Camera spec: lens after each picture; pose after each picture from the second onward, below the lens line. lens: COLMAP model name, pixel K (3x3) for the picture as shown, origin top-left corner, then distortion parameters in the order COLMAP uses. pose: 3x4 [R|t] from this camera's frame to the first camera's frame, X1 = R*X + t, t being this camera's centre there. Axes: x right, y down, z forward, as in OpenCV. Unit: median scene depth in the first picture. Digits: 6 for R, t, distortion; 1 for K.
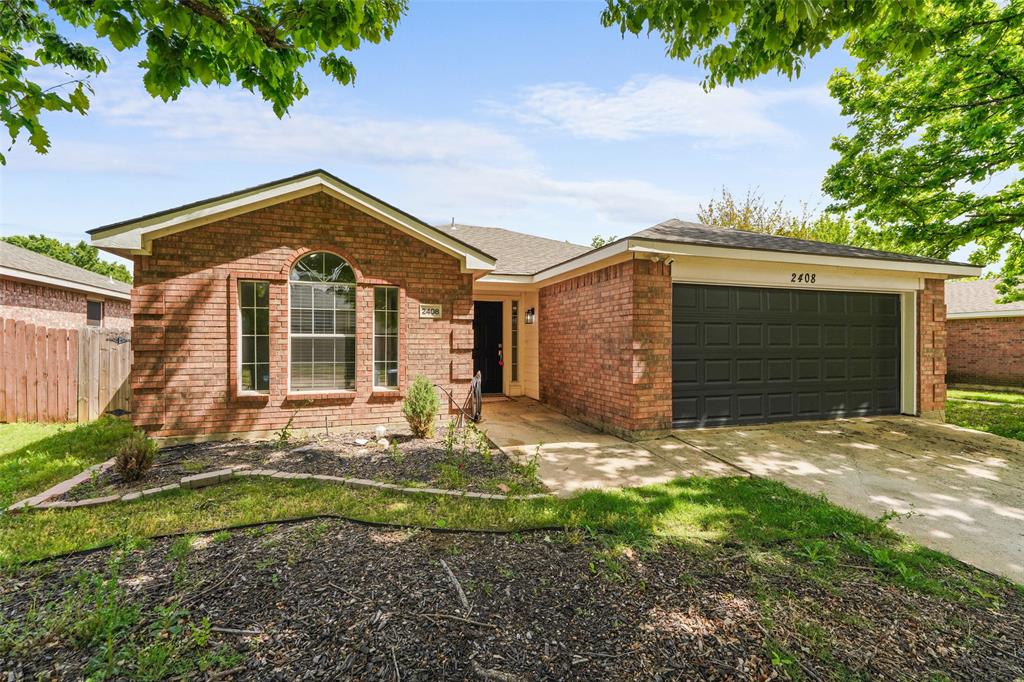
lens RADIAL K [[446.9, 0, 511.0], [0, 446.9, 346.6], [0, 0, 1]] dist [-0.000630, -0.000360]
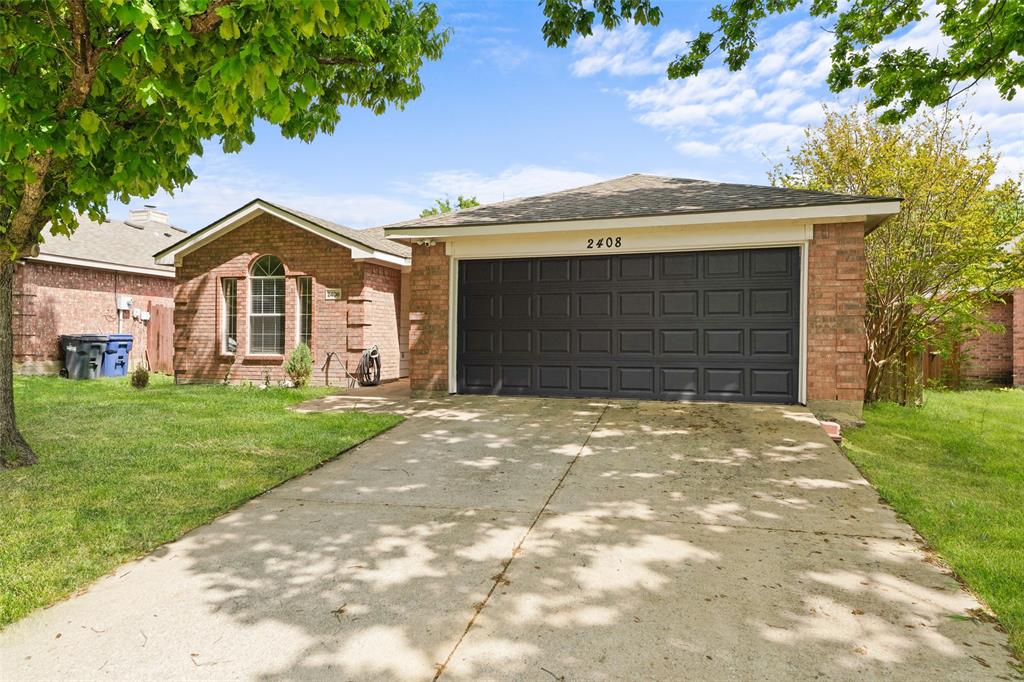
lens RADIAL K [[712.0, 0, 512.6], [0, 712.0, 339.4], [0, 0, 1]] dist [0.013700, 0.001141]
pose [[0.803643, -0.001009, -0.595111, 1.492947], [-0.010154, 0.999830, -0.015407, 0.077905], [0.595026, 0.018424, 0.803495, -0.325668]]
